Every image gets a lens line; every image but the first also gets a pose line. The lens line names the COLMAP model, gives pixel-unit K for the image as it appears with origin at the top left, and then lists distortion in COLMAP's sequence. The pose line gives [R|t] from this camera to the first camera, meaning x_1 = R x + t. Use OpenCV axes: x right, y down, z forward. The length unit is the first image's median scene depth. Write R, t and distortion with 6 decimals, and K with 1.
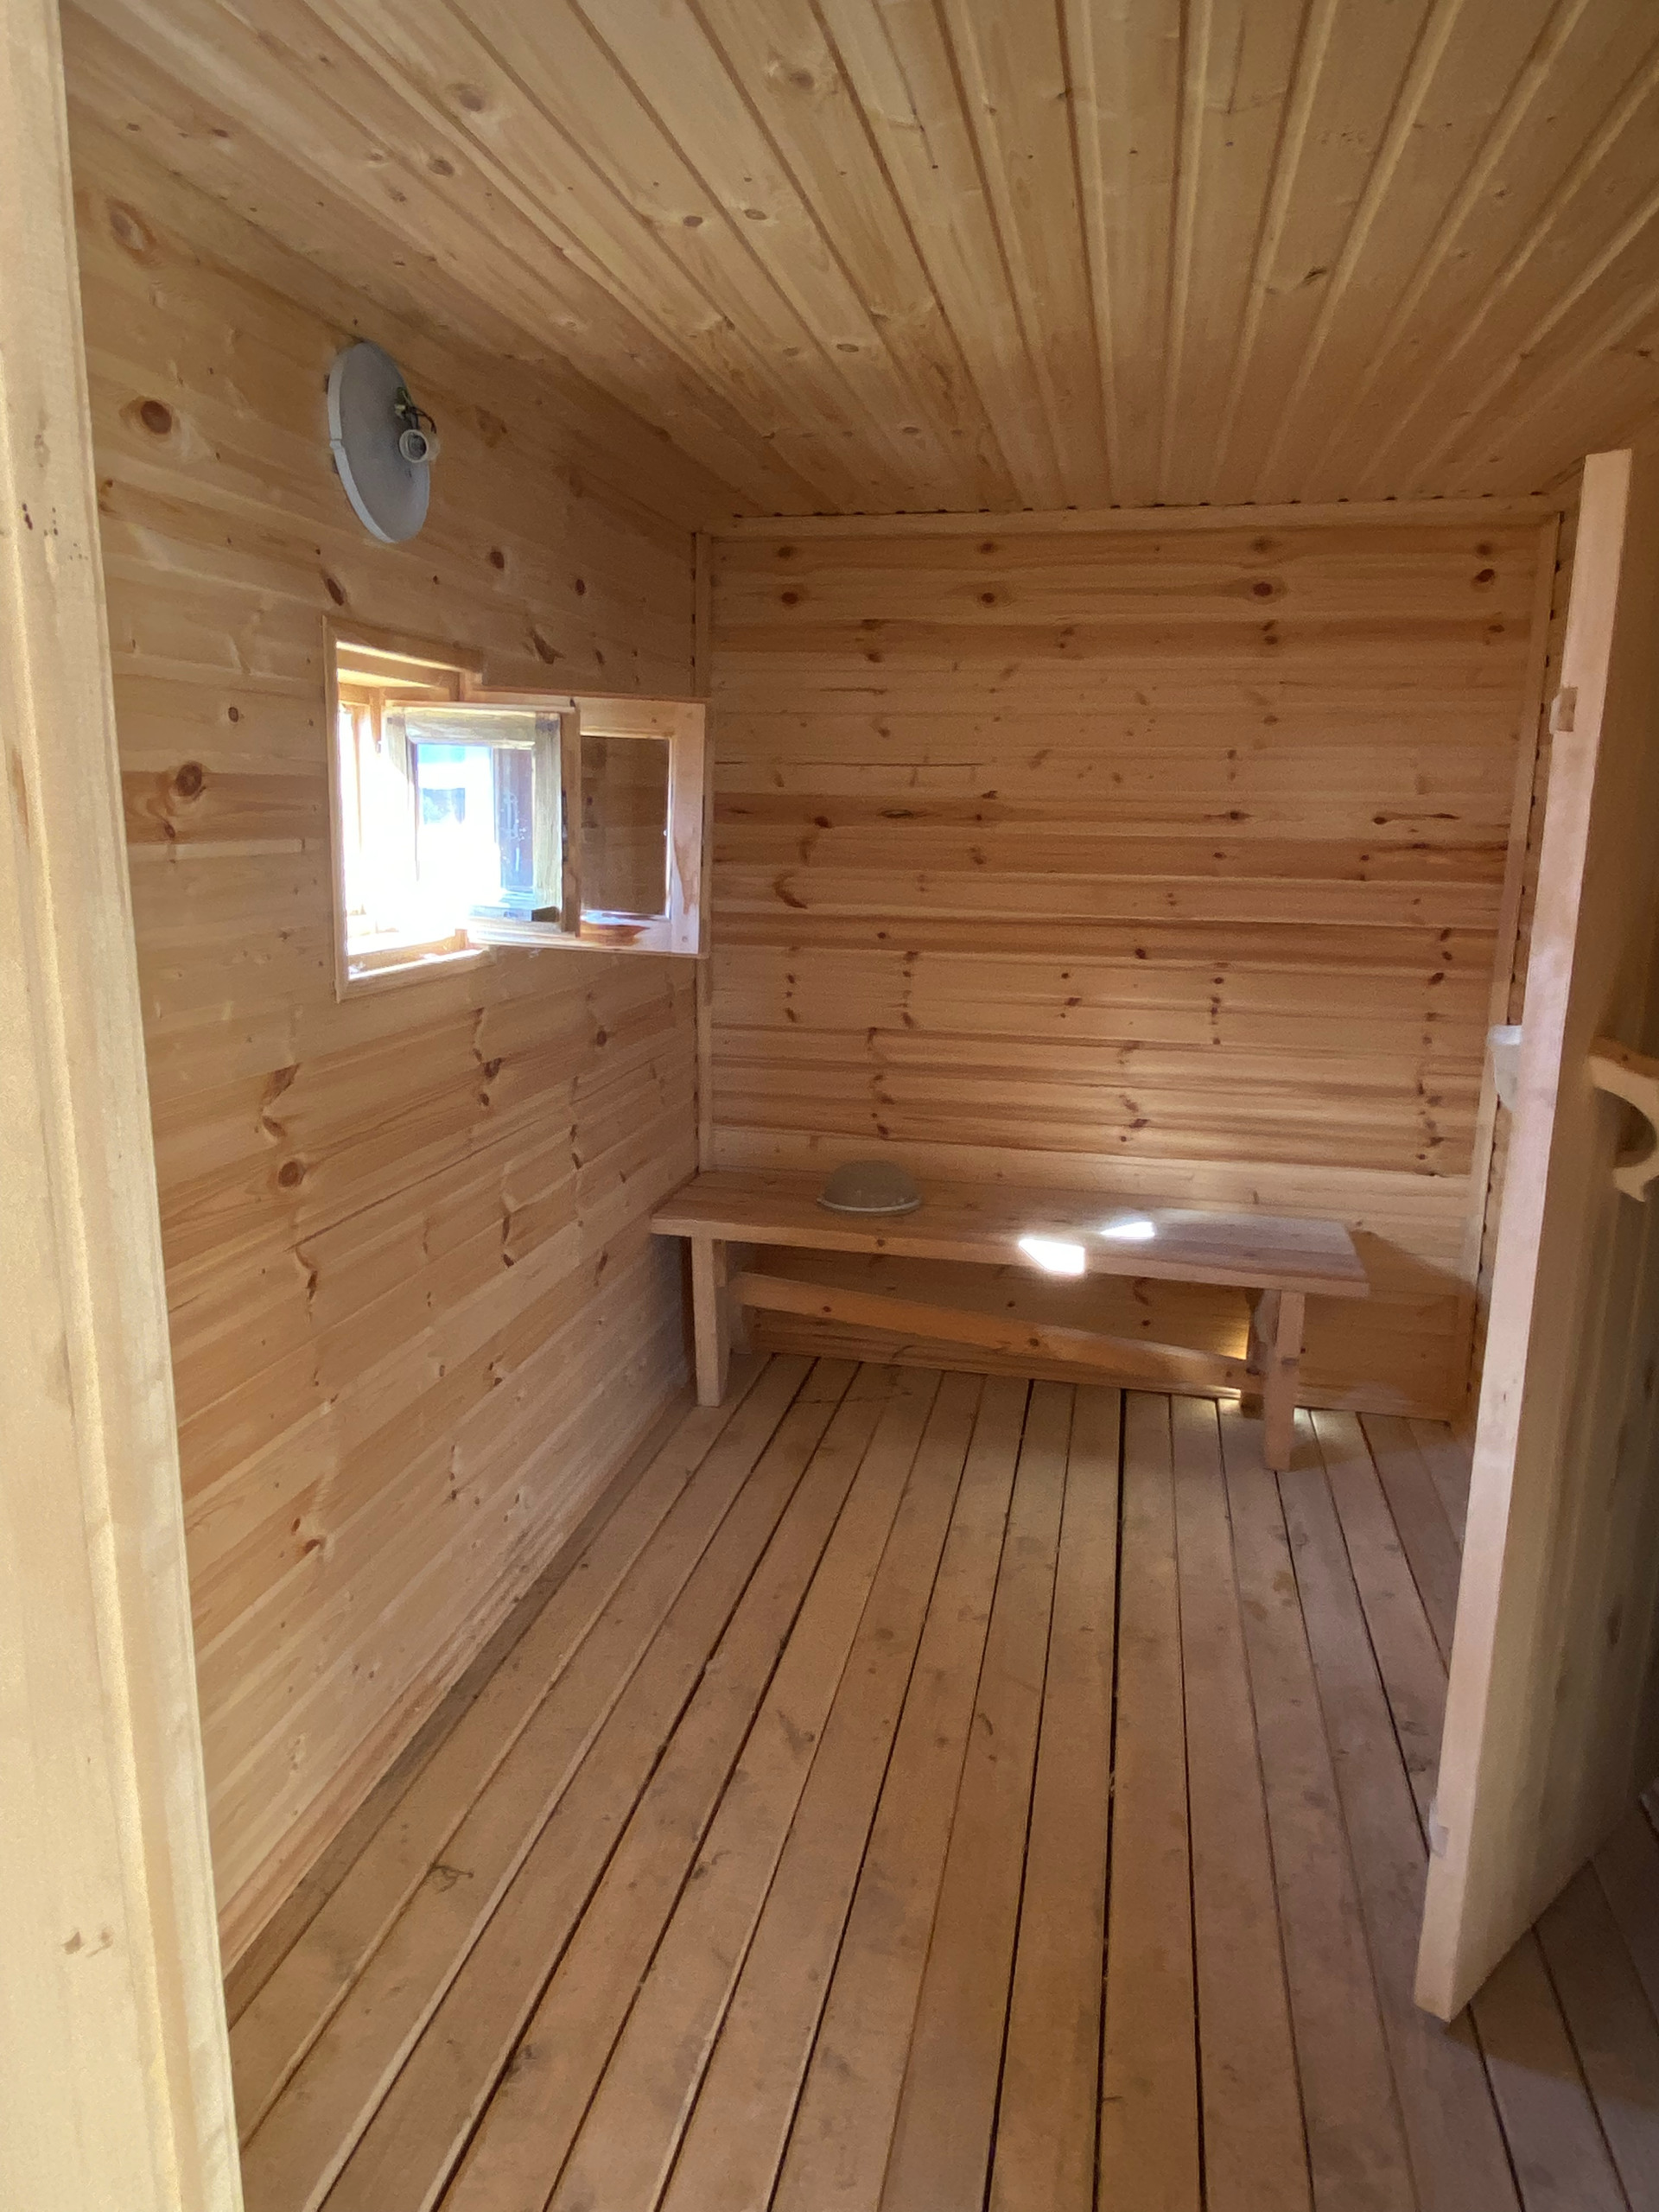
lens RADIAL K [[1435.6, 0, 829.5], [0, 1435.6, 1106.0], [0, 0, 1]] dist [0.075707, -0.084647]
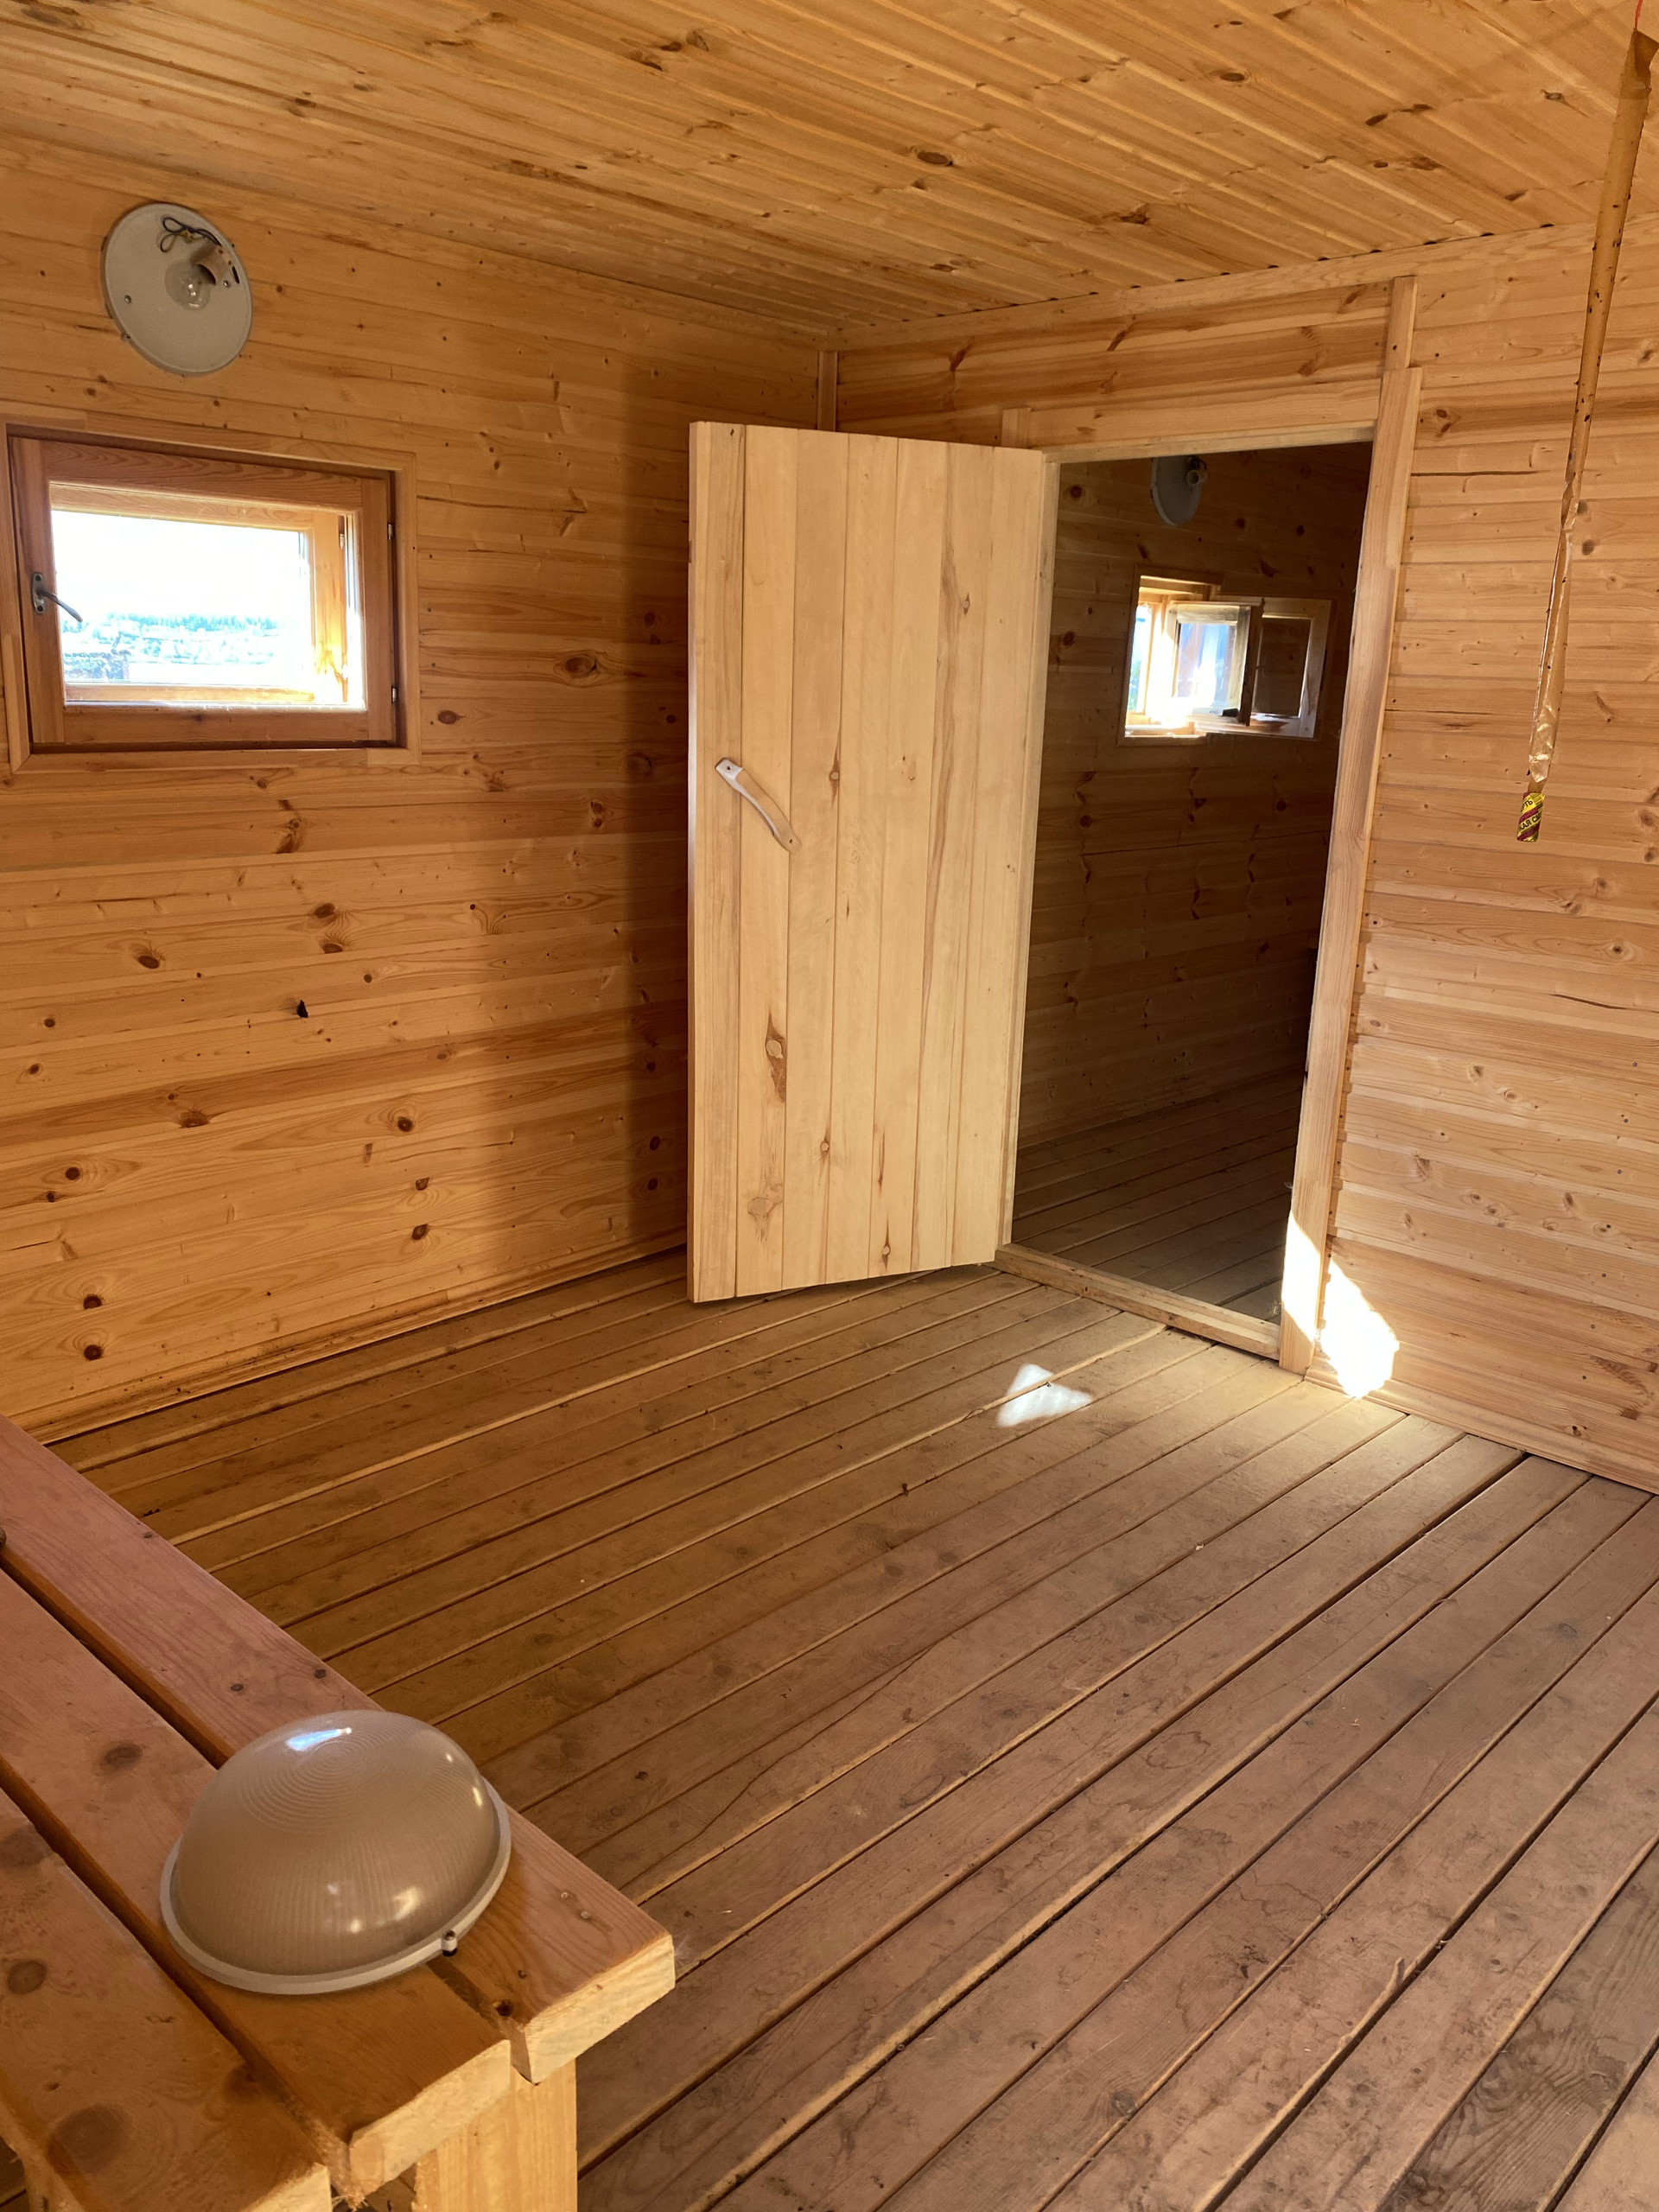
lens RADIAL K [[1710.6, 0, 829.5], [0, 1710.6, 1106.0], [0, 0, 1]] dist [0.062519, -0.080499]
pose [[0.852945, 0.141803, -0.502371, 0.551100], [-0.130723, 0.989754, 0.057430, 0.311202], [0.505368, 0.016686, 0.862743, -1.187875]]
